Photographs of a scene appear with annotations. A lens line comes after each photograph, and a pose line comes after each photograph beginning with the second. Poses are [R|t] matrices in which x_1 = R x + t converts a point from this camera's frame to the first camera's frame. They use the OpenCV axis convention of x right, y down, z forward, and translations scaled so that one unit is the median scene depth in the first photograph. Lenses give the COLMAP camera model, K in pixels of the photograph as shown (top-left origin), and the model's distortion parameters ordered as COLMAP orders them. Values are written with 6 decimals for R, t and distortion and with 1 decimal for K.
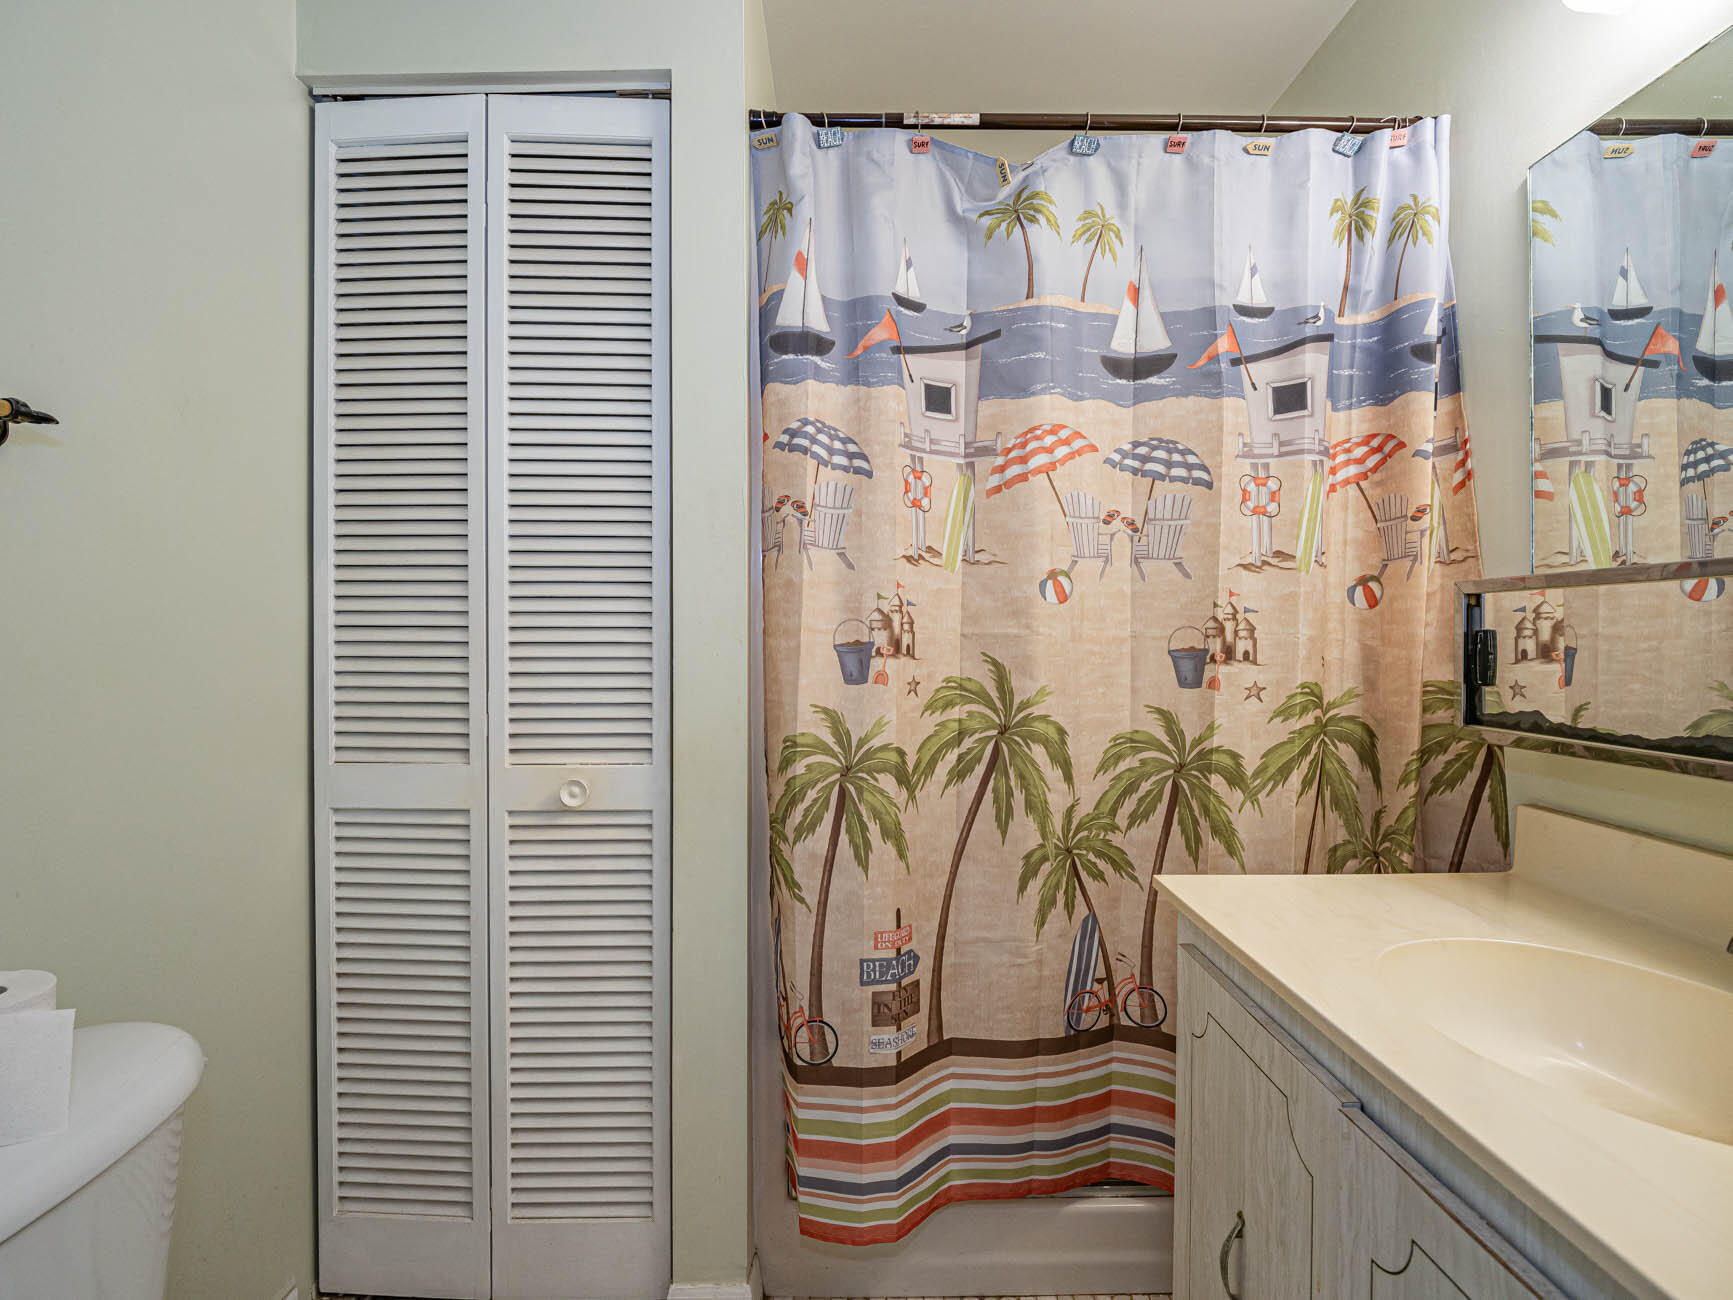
lens RADIAL K [[854.0, 0, 864.5], [0, 854.0, 640.3], [0, 0, 1]] dist [0.000873, -0.008913]
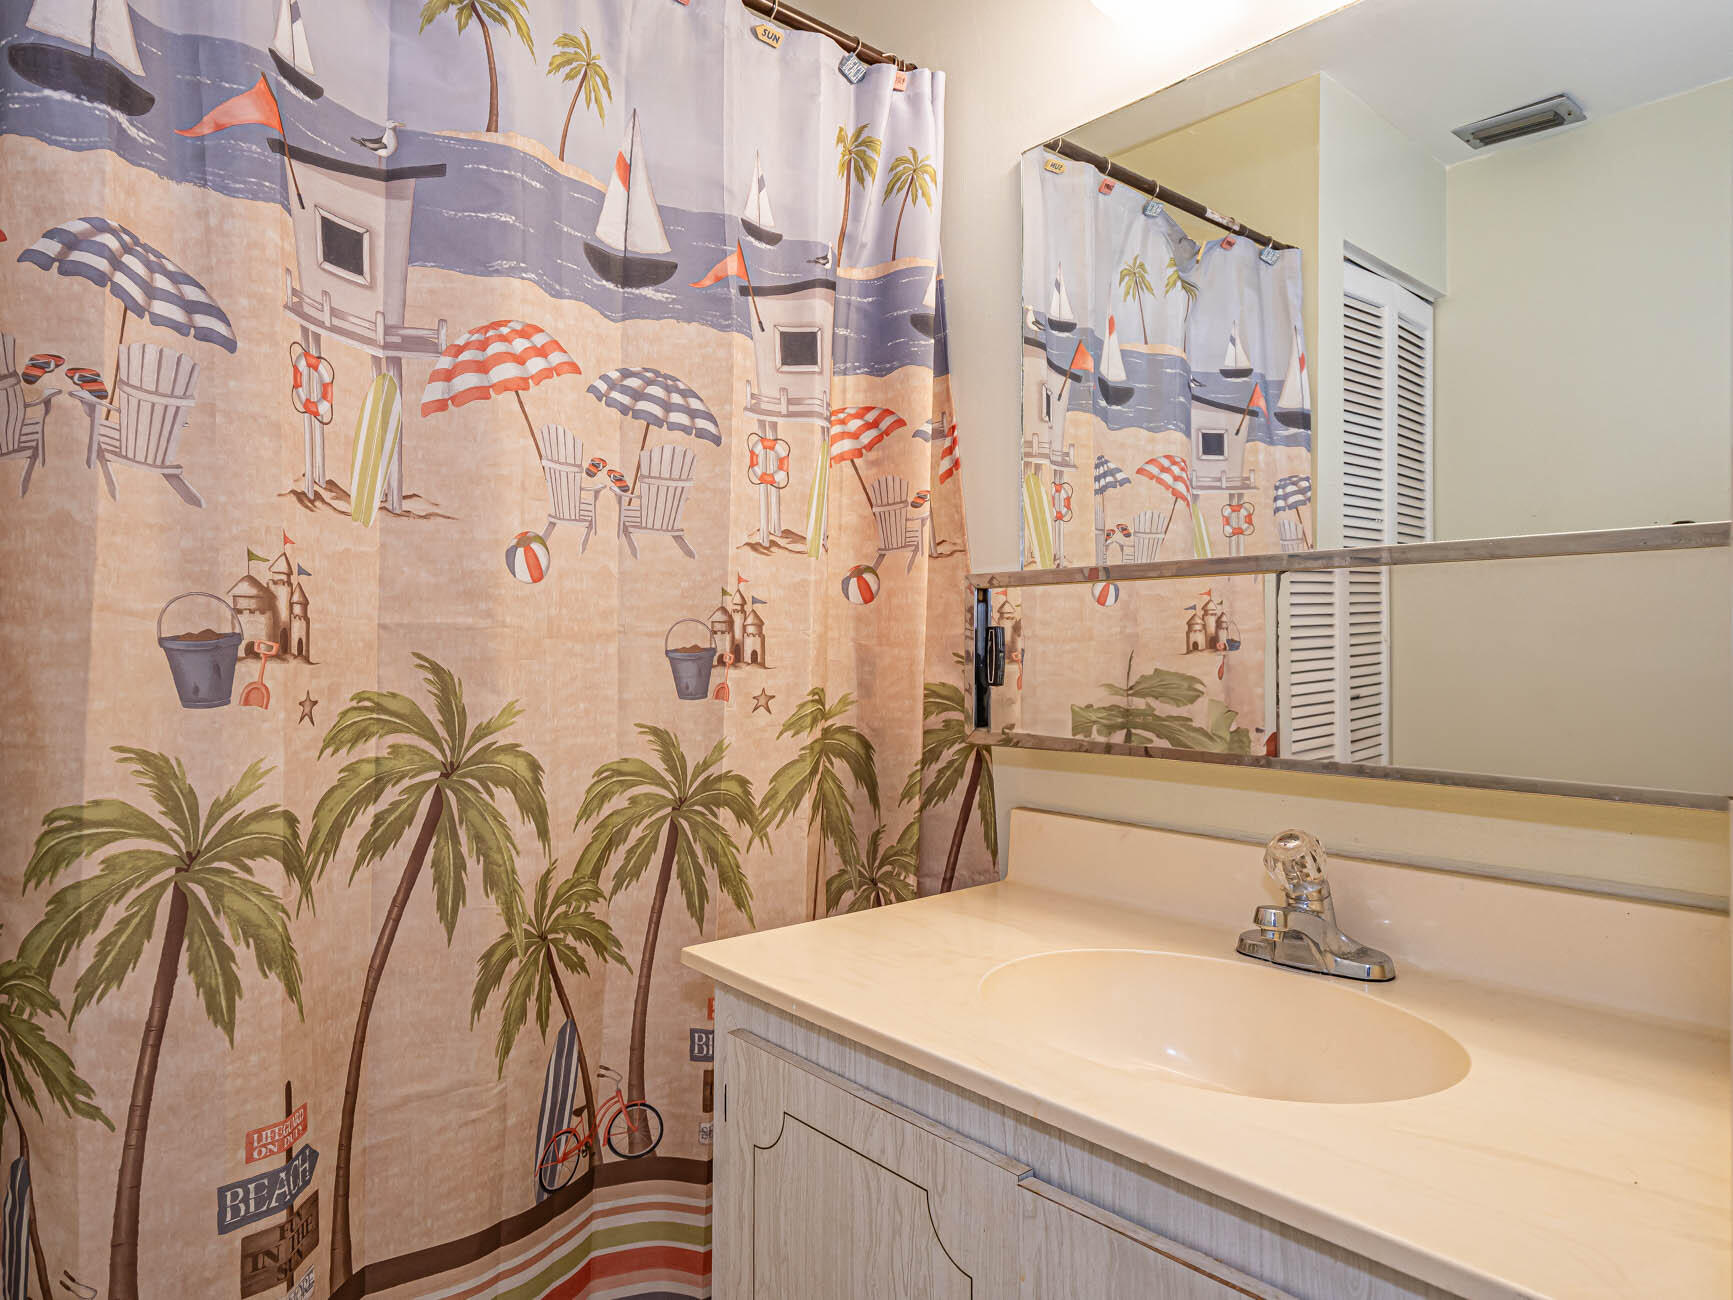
lens RADIAL K [[1077.9, 0, 865.9], [0, 1077.9, 647.7], [0, 0, 1]] dist [0.000257, -0.001378]
pose [[0.760214, 0.003109, 0.649666, -0.135663], [0.002809, 0.999963, -0.008072, 0.017953], [-0.649667, 0.007961, 0.760177, 0.158088]]
